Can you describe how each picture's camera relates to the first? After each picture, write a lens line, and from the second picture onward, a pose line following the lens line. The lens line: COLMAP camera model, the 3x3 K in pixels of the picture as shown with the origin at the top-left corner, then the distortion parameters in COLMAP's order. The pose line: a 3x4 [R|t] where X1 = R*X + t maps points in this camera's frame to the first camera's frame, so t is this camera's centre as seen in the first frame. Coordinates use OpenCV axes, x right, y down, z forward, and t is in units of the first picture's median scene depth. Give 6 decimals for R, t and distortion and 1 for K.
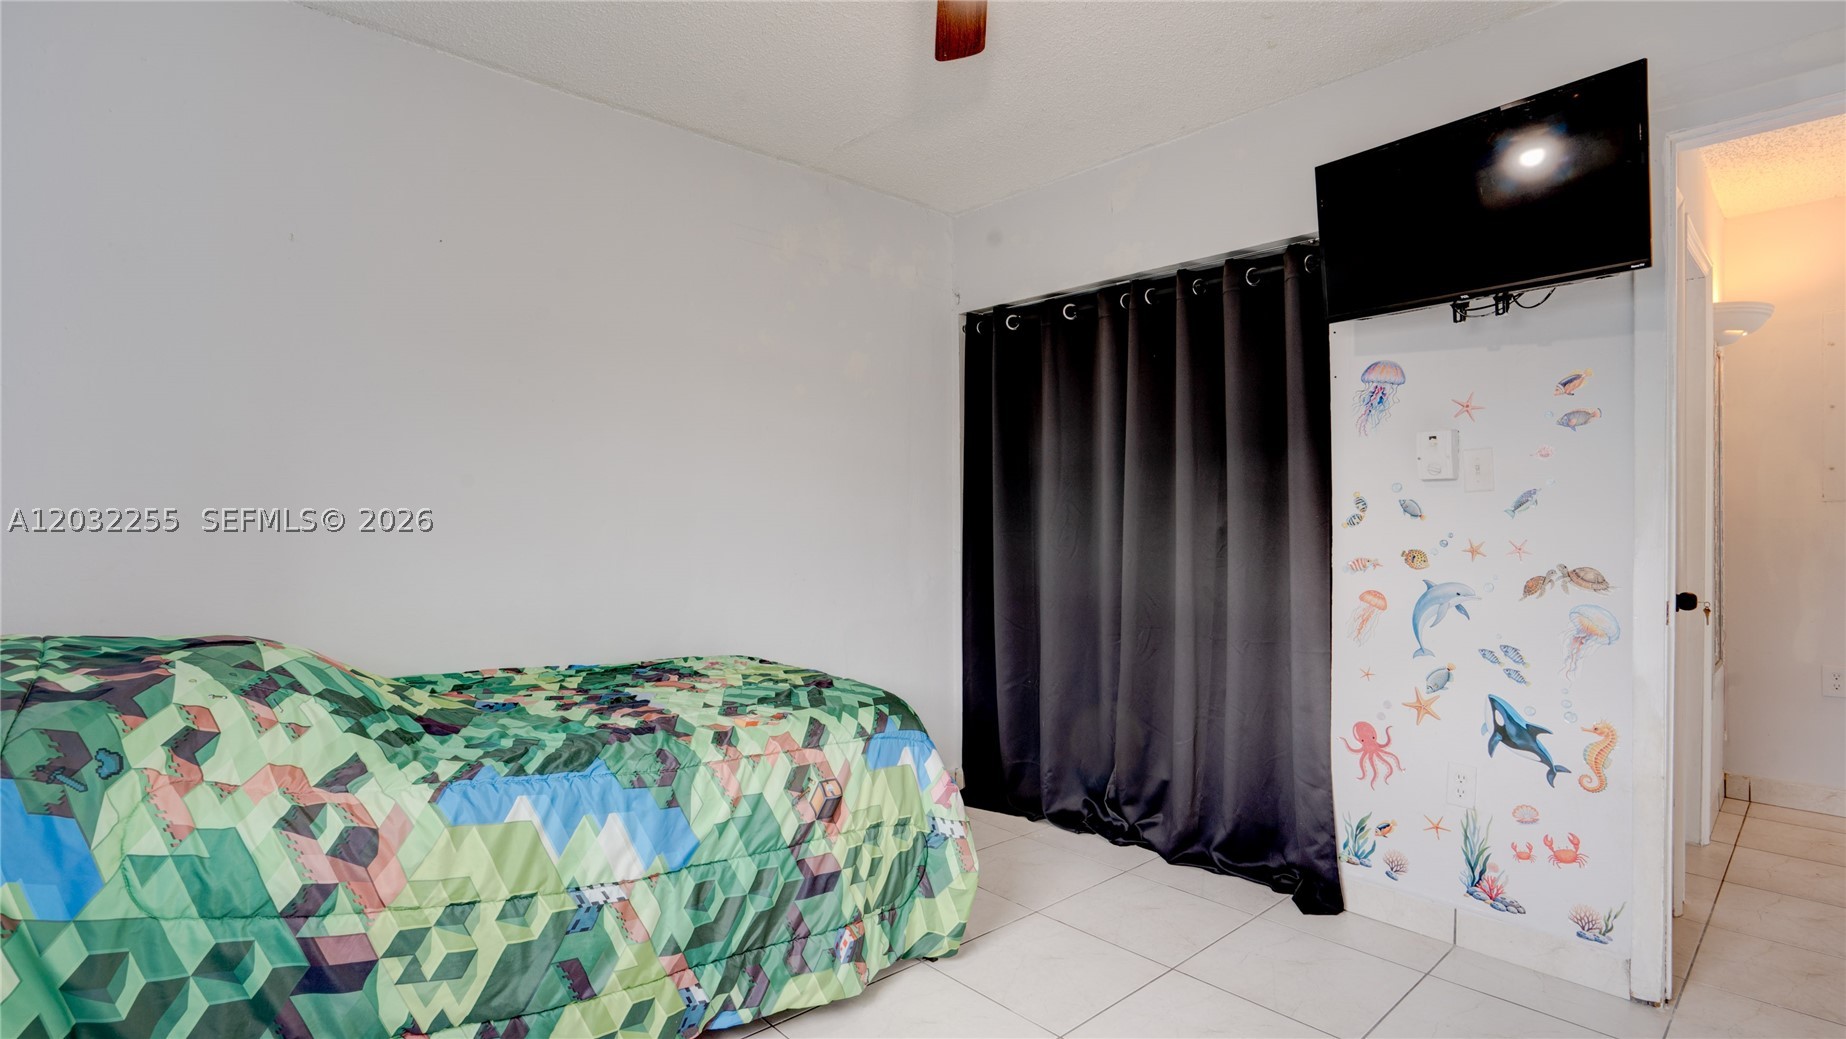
lens RADIAL K [[869.1, 0, 925.7], [0, 869.1, 523.5], [0, 0, 1]] dist [-0.003156, 0.000283]
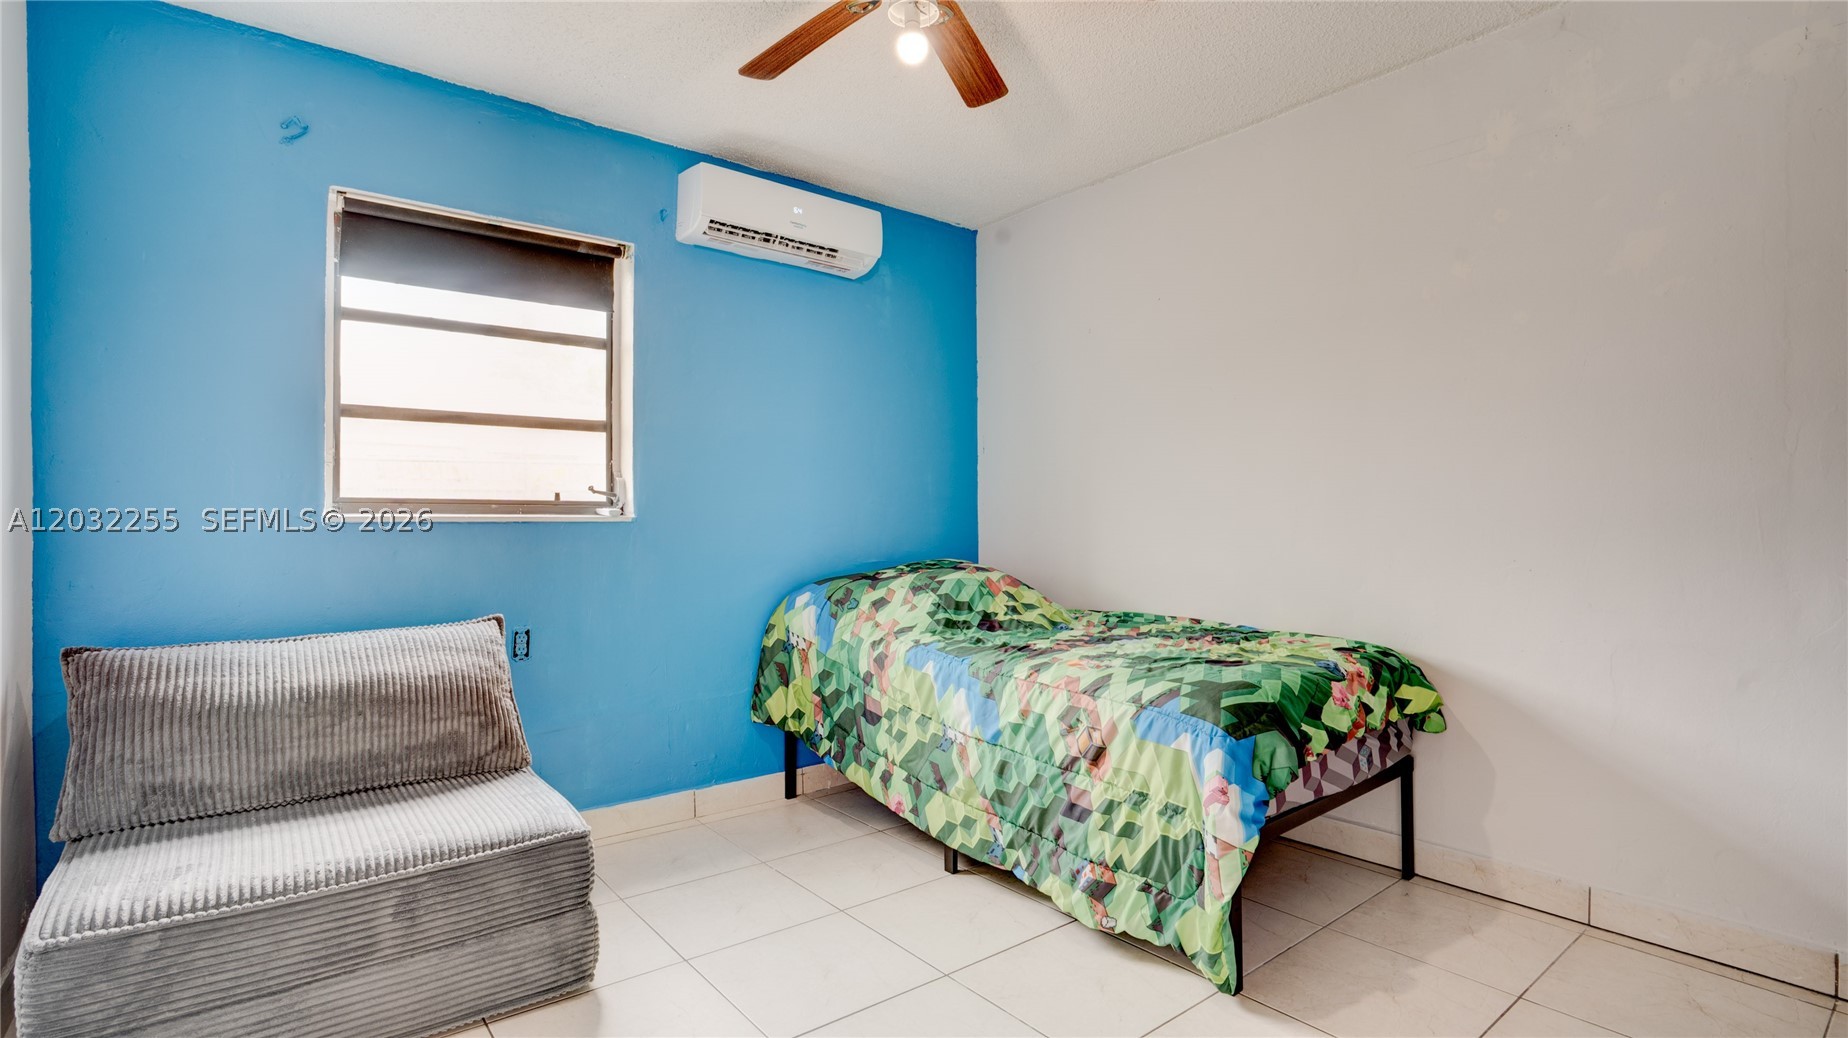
lens RADIAL K [[870.0, 0, 926.7], [0, 870.0, 523.0], [0, 0, 1]] dist [-0.003156, 0.000283]
pose [[-0.031234, -0.001077, -0.999512, 1.099758], [0.015341, 0.999881, -0.001557, 0.032931], [0.999394, -0.015382, -0.031214, 0.895568]]
